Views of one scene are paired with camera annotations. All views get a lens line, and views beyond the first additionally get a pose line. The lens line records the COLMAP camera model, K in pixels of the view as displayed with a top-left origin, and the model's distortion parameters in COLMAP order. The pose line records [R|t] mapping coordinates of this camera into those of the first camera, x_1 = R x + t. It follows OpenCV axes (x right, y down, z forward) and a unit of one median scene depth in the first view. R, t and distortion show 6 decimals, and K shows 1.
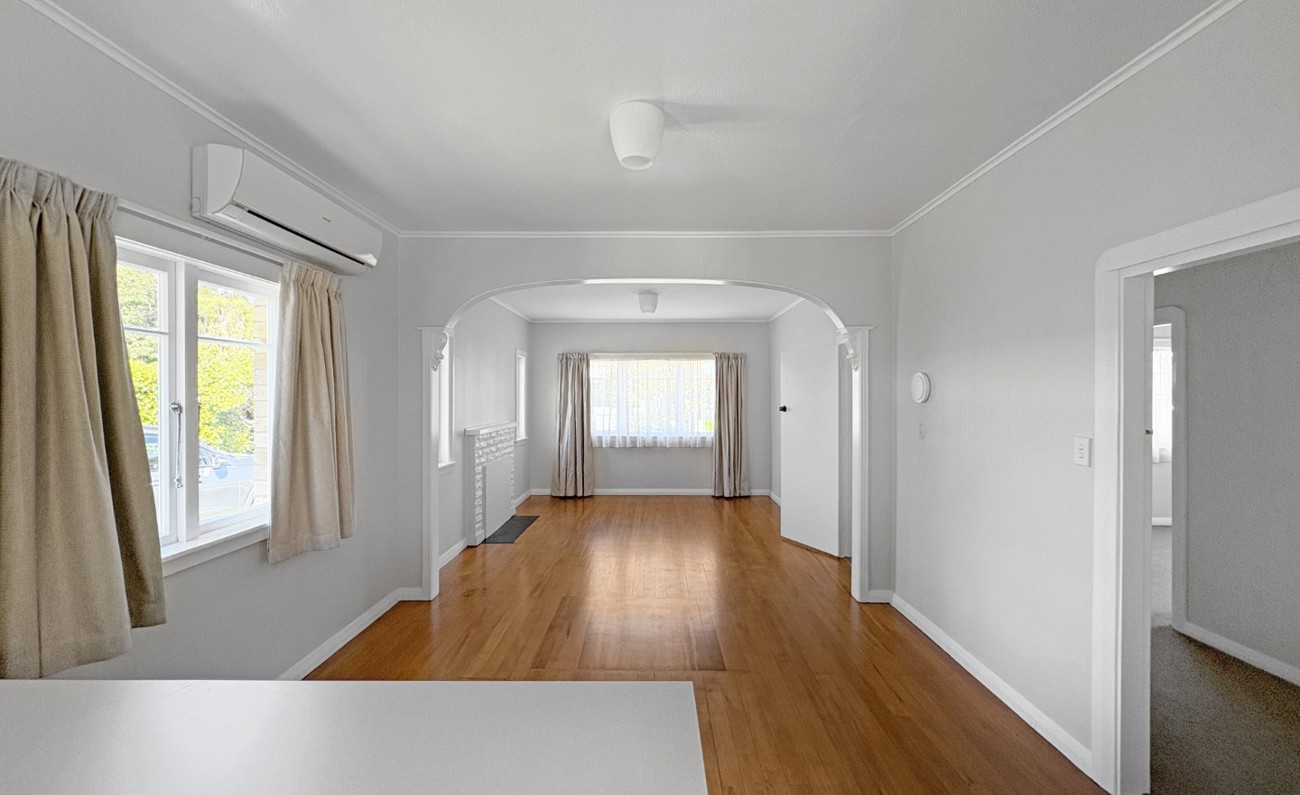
lens RADIAL K [[516.3, 0, 650.0], [0, 516.3, 397.5], [0, 0, 1]] dist [0.000659, -0.000052]
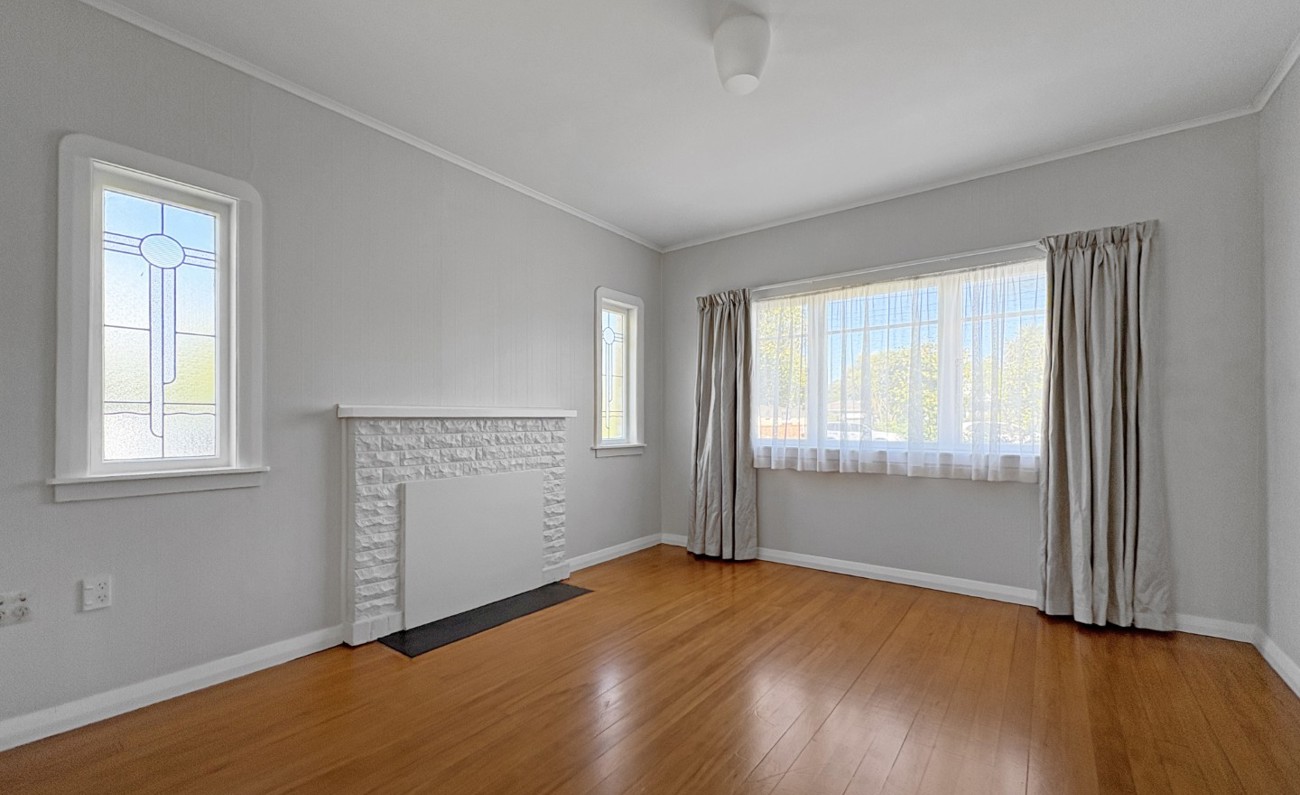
lens RADIAL K [[527.4, 0, 652.1], [0, 527.4, 422.2], [0, 0, 1]] dist [-0.002033, -0.000419]
pose [[0.805521, -0.000034, -0.592567, 0.121580], [-0.001480, 0.999997, -0.002069, 0.051781], [0.592565, 0.002544, 0.805518, 0.511789]]
